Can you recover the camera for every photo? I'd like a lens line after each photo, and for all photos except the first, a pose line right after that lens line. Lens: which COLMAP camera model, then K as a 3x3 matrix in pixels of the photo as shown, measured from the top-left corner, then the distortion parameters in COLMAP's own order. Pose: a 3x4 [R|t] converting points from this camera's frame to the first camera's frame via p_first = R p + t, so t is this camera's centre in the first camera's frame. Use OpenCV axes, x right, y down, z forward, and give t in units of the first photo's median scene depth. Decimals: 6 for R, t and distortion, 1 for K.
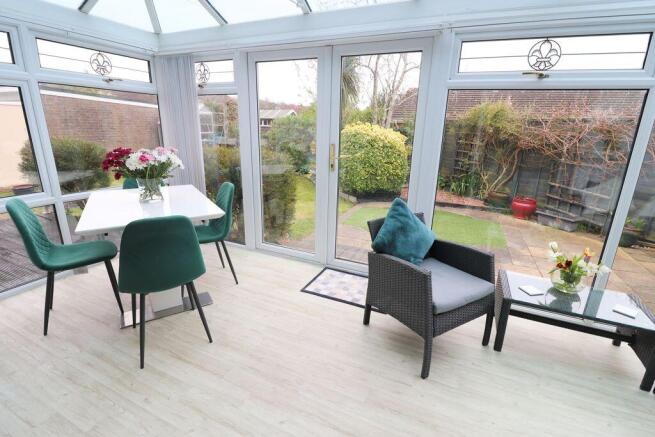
lens RADIAL K [[305.1, 0, 331.0], [0, 305.1, 216.9], [0, 0, 1]] dist [-0.016626, -0.002791]
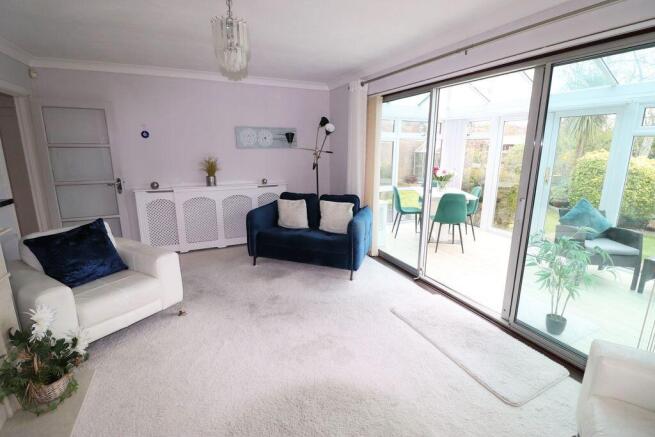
lens RADIAL K [[305.1, 0, 326.2], [0, 305.1, 217.2], [0, 0, 1]] dist [-0.016626, -0.002791]
pose [[0.752667, 0.121705, -0.647055, 0.233831], [-0.169632, 0.985435, -0.011968, 0.309716], [0.636174, 0.118769, 0.762349, -1.226264]]
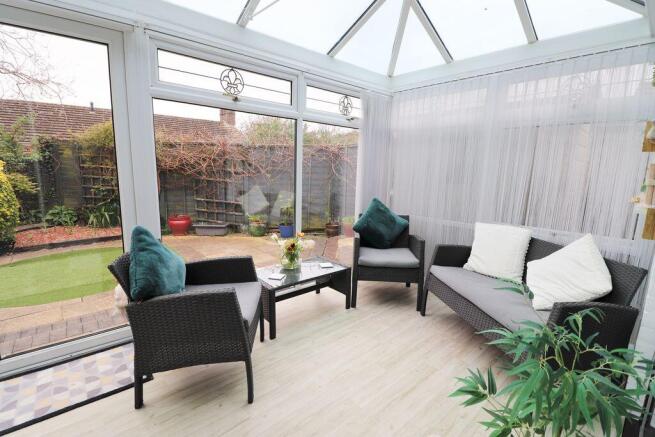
lens RADIAL K [[305.1, 0, 327.5], [0, 305.1, 219.8], [0, 0, 1]] dist [-0.016626, -0.002791]
pose [[0.398180, -0.175237, 0.900414, -0.268784], [0.242530, 0.966765, 0.080899, -0.020306], [-0.884665, 0.186165, 0.427446, 0.234625]]
